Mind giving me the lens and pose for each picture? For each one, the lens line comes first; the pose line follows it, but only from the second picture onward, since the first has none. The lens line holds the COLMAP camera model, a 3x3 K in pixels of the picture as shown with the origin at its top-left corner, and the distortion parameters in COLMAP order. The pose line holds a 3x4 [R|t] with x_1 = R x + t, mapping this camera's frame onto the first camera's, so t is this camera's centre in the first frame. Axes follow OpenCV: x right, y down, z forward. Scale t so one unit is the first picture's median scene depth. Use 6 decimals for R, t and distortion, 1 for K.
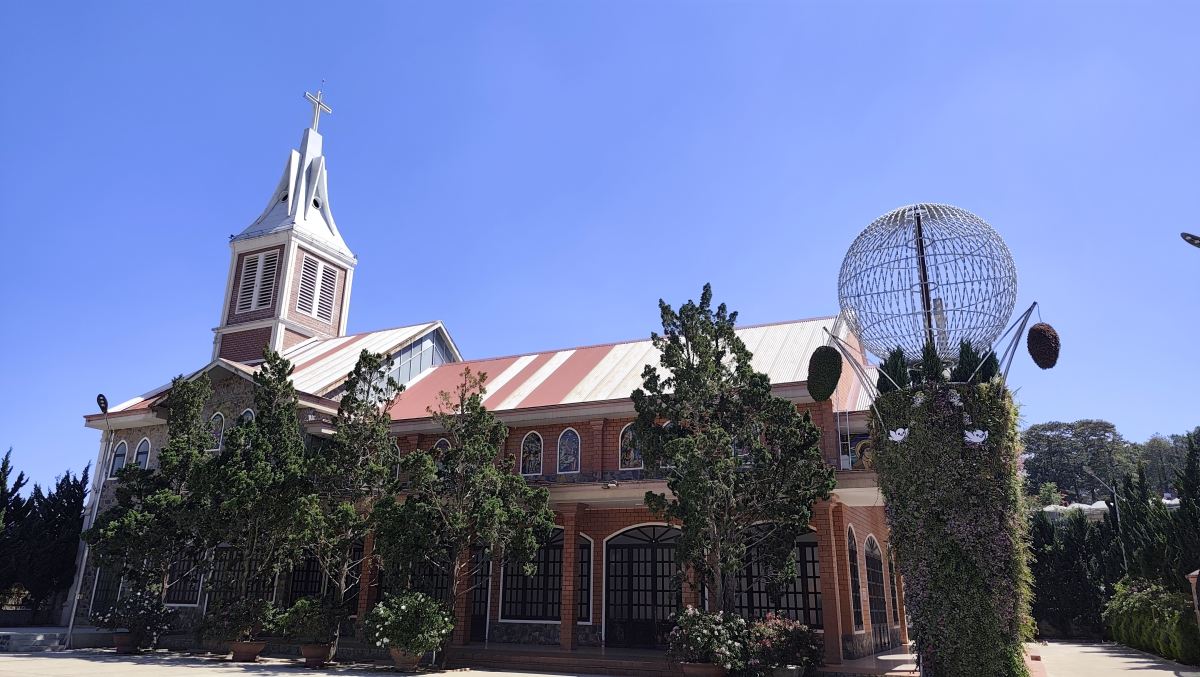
lens RADIAL K [[834.9, 0, 602.2], [0, 834.9, 335.3], [0, 0, 1]] dist [0.006936, -0.022963]
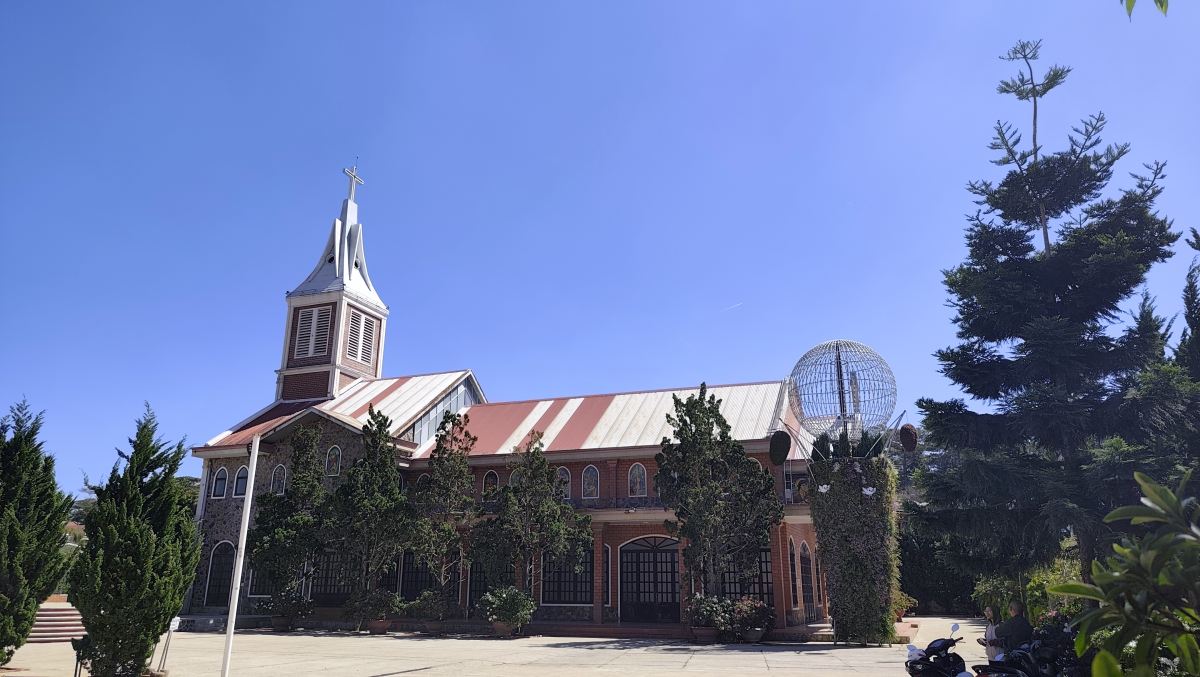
lens RADIAL K [[834.9, 0, 598.5], [0, 834.9, 340.1], [0, 0, 1]] dist [0.006936, -0.022963]
pose [[0.997090, 0.011405, 0.075372, -0.153145], [-0.012905, 0.999728, 0.019437, -0.140827], [-0.075130, -0.020353, 0.996966, -0.426903]]
